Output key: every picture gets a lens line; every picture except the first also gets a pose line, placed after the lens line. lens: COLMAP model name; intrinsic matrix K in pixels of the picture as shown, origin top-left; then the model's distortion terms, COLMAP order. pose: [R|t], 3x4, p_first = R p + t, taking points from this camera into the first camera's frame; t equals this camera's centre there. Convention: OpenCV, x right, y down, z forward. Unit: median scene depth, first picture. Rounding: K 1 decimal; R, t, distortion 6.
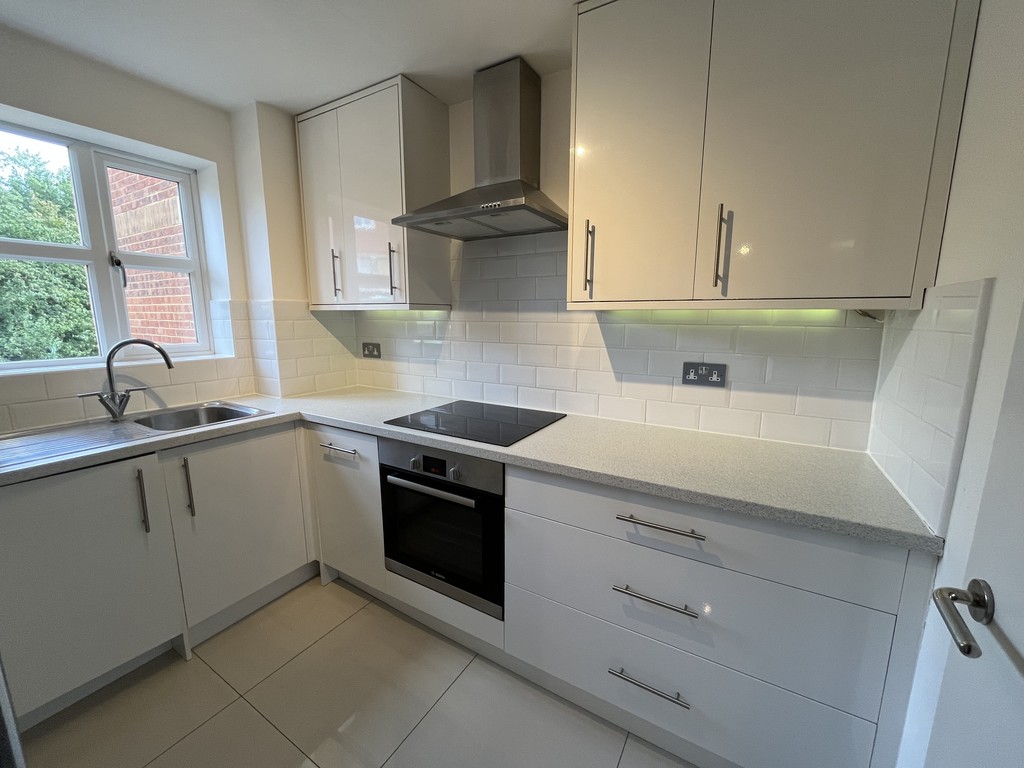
lens RADIAL K [[413.7, 0, 511.0], [0, 413.7, 383.5], [0, 0, 1]] dist [-0.002105, -0.000285]
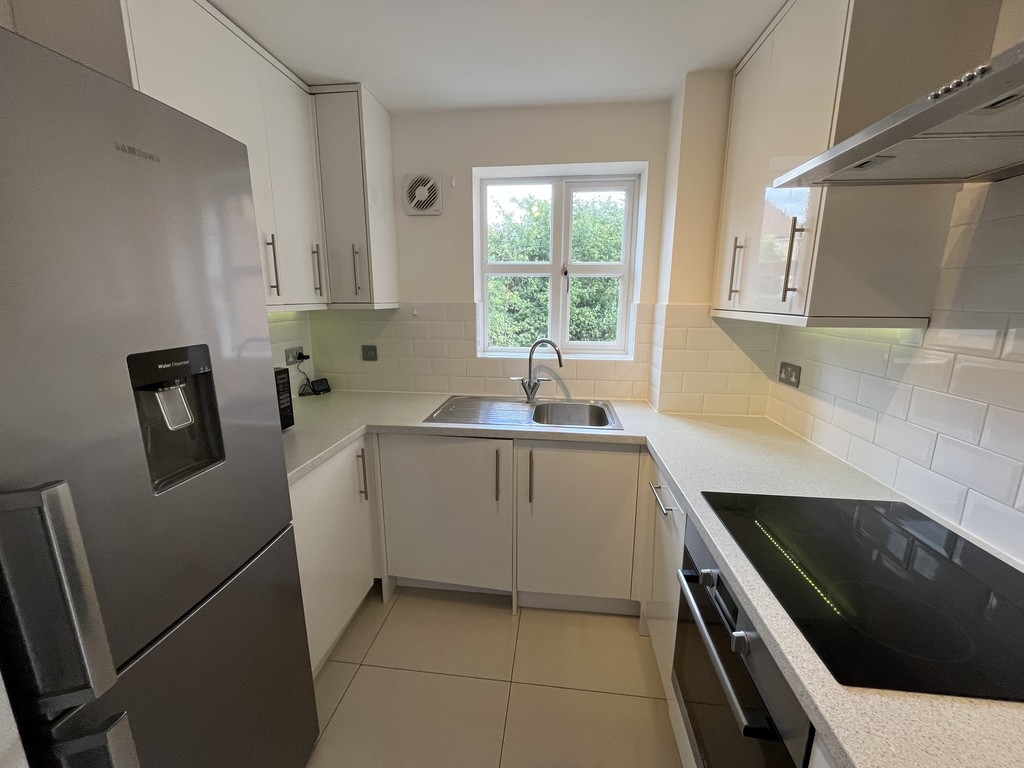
lens RADIAL K [[413.7, 0, 511.0], [0, 413.7, 383.5], [0, 0, 1]] dist [-0.002105, -0.000285]
pose [[0.410398, 0.183669, -0.893218, 0.114693], [-0.154945, 0.979308, 0.130180, -0.099152], [0.898646, 0.084974, 0.430365, 0.332740]]
